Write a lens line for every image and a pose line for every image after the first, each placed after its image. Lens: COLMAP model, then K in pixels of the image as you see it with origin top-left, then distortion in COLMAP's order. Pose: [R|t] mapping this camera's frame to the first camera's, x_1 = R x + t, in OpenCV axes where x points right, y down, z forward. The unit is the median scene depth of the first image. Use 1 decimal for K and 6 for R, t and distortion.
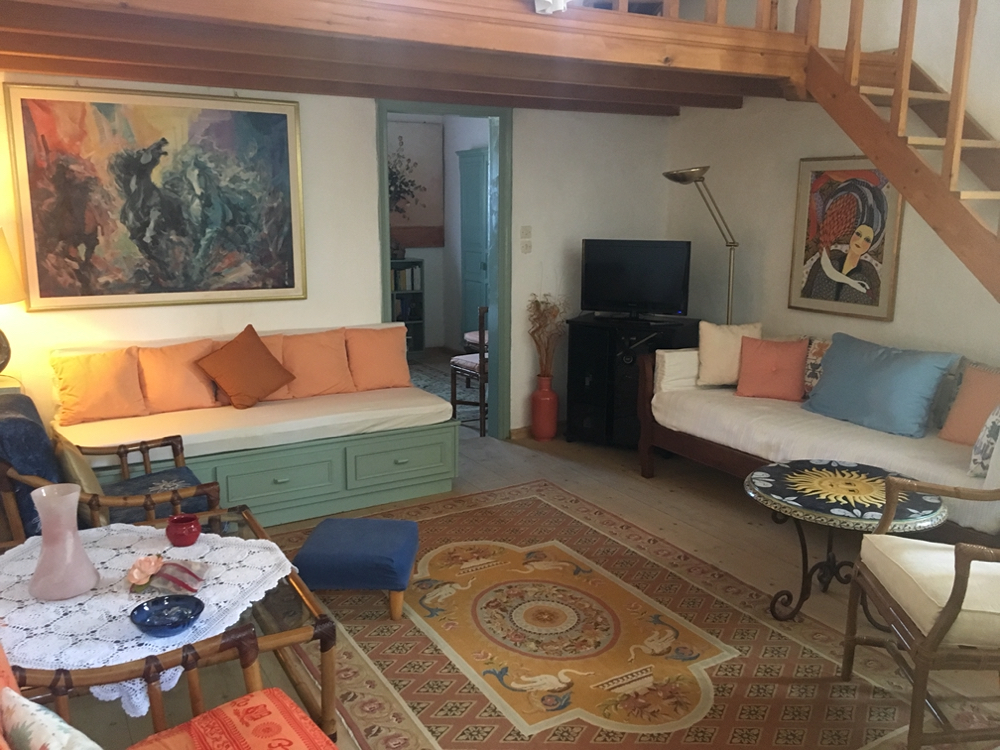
lens RADIAL K [[841.2, 0, 501.6], [0, 841.2, 371.3], [0, 0, 1]] dist [0.081348, -0.129013]
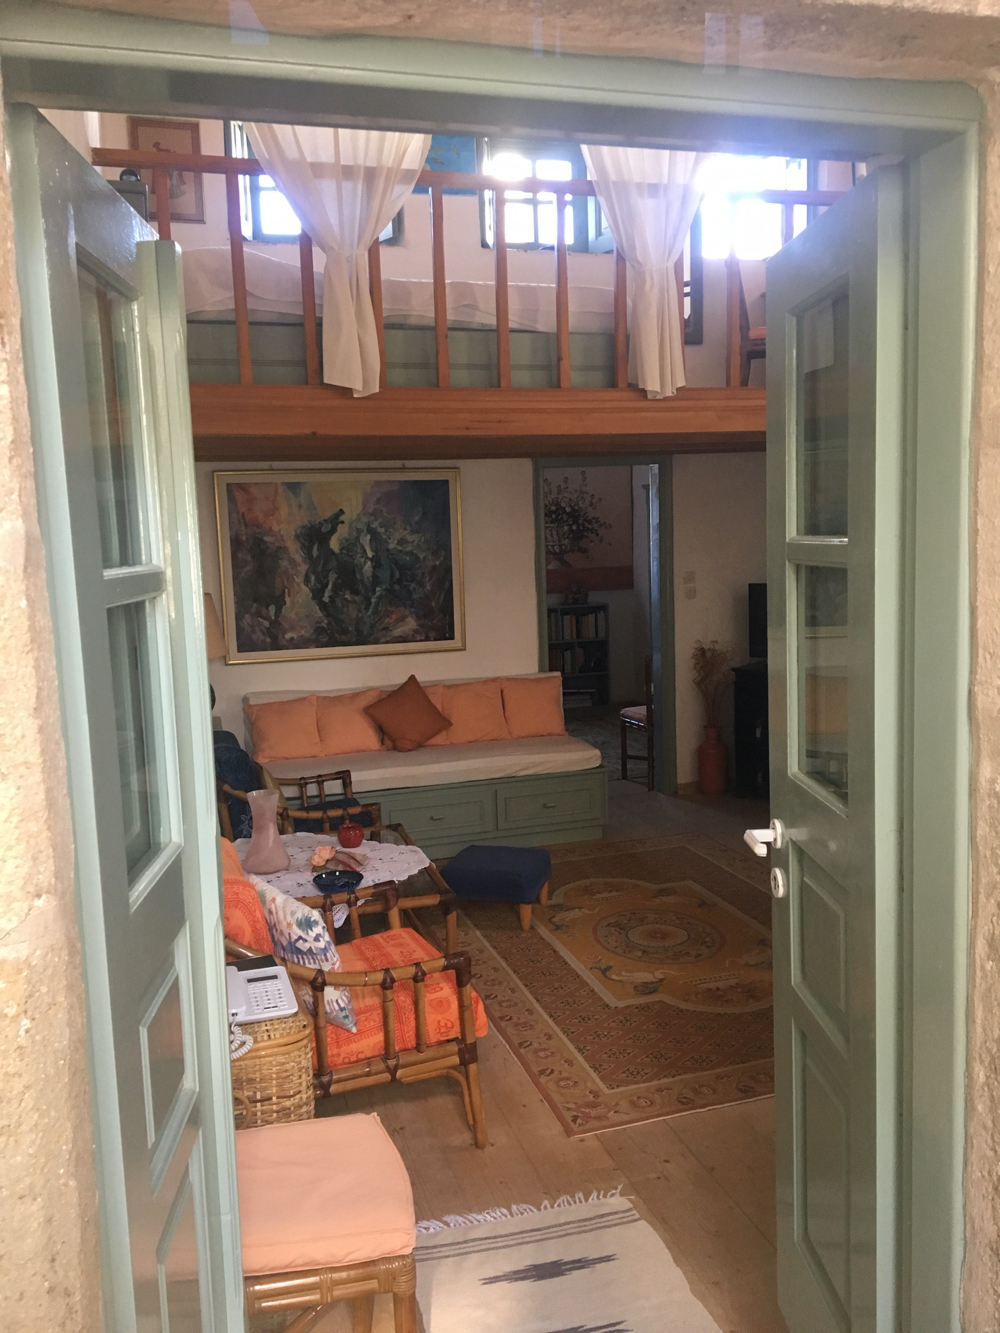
lens RADIAL K [[1121.3, 0, 509.1], [0, 1121.3, 672.6], [0, 0, 1]] dist [0.081348, -0.129013]
pose [[0.974349, -0.008301, -0.224889, 0.148438], [-0.005650, 0.998102, -0.061321, 0.030204], [0.224971, 0.061019, 0.972453, -0.374295]]
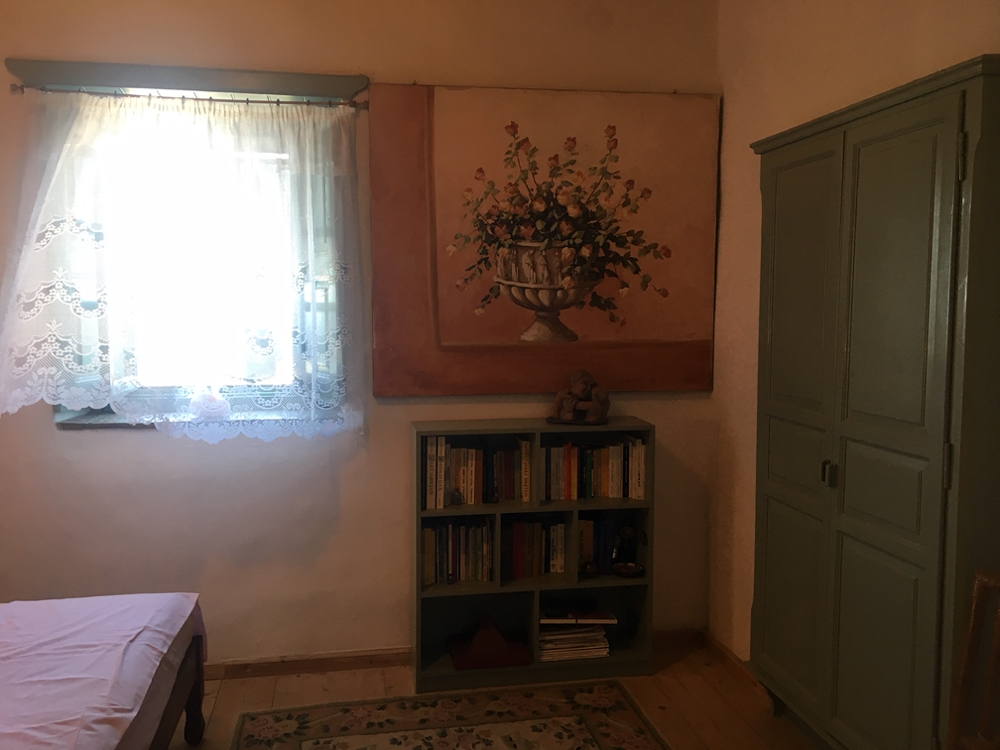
lens RADIAL K [[841.2, 0, 497.6], [0, 841.2, 376.8], [0, 0, 1]] dist [0.081348, -0.129013]
pose [[0.945754, 0.026870, -0.323771, -0.071280], [-0.061608, 0.993325, -0.097523, -0.228594], [0.318989, 0.112179, 0.941096, 1.226776]]
